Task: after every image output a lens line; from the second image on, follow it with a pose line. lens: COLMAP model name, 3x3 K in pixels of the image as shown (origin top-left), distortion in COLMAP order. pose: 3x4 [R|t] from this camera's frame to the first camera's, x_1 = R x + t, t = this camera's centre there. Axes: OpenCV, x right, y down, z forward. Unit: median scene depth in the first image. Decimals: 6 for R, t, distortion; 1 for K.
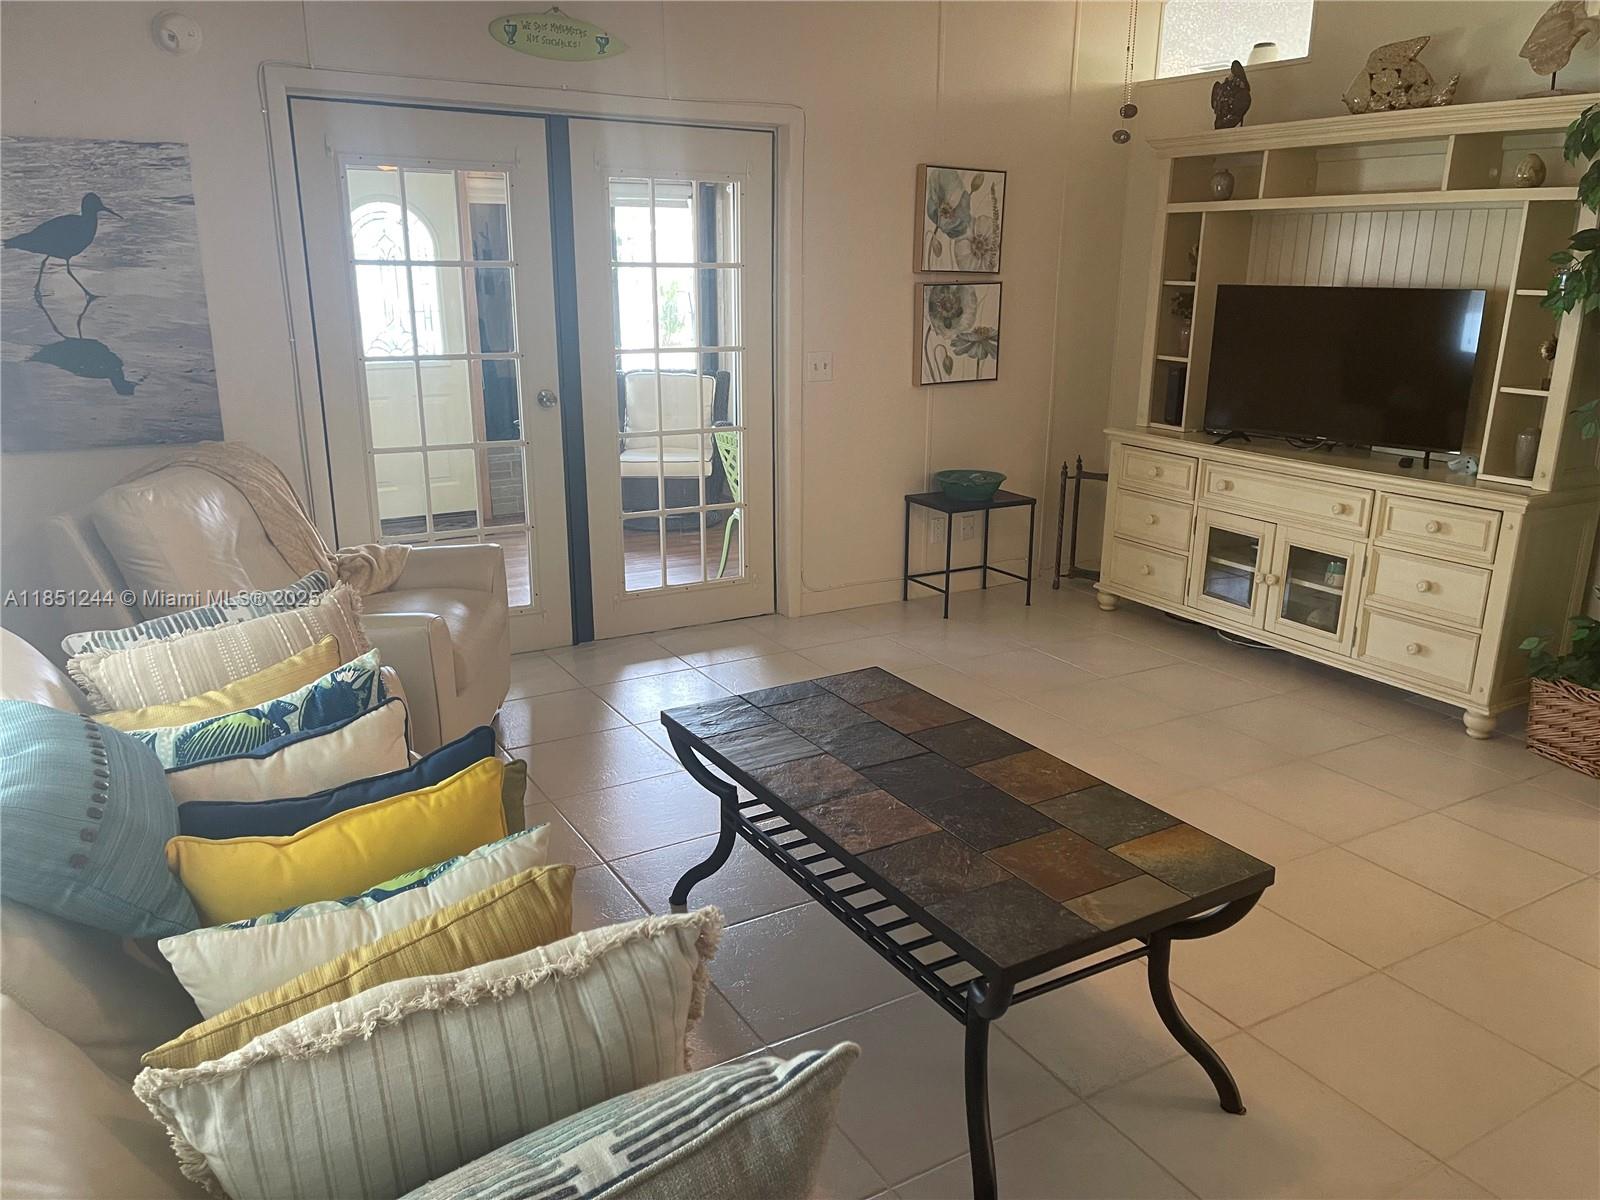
lens RADIAL K [[1202.5, 0, 810.6], [0, 1202.5, 612.9], [0, 0, 1]] dist [0.057043, -0.079624]
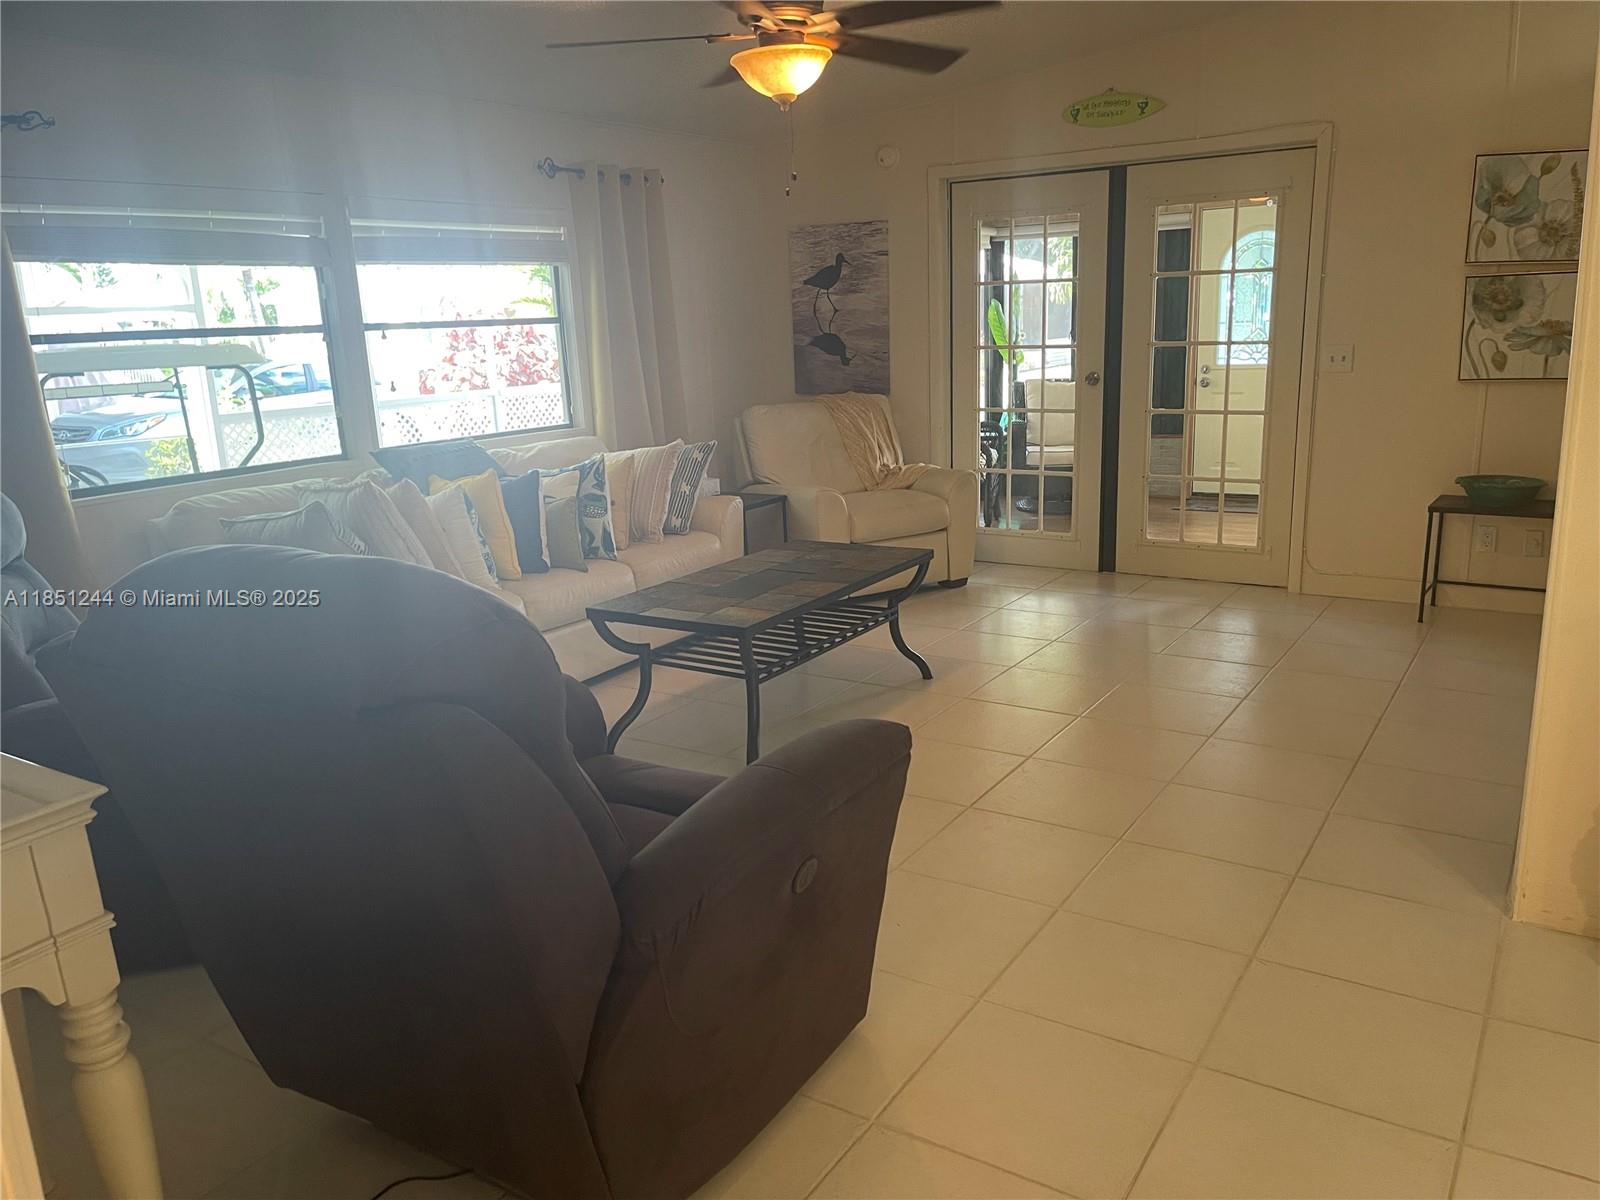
lens RADIAL K [[1202.5, 0, 805.3], [0, 1202.5, 600.4], [0, 0, 1]] dist [0.057043, -0.079624]
pose [[0.452953, 0.185588, -0.872004, 0.756264], [-0.211242, 0.972582, 0.097267, -0.002956], [0.866147, 0.140147, 0.479738, 0.112758]]
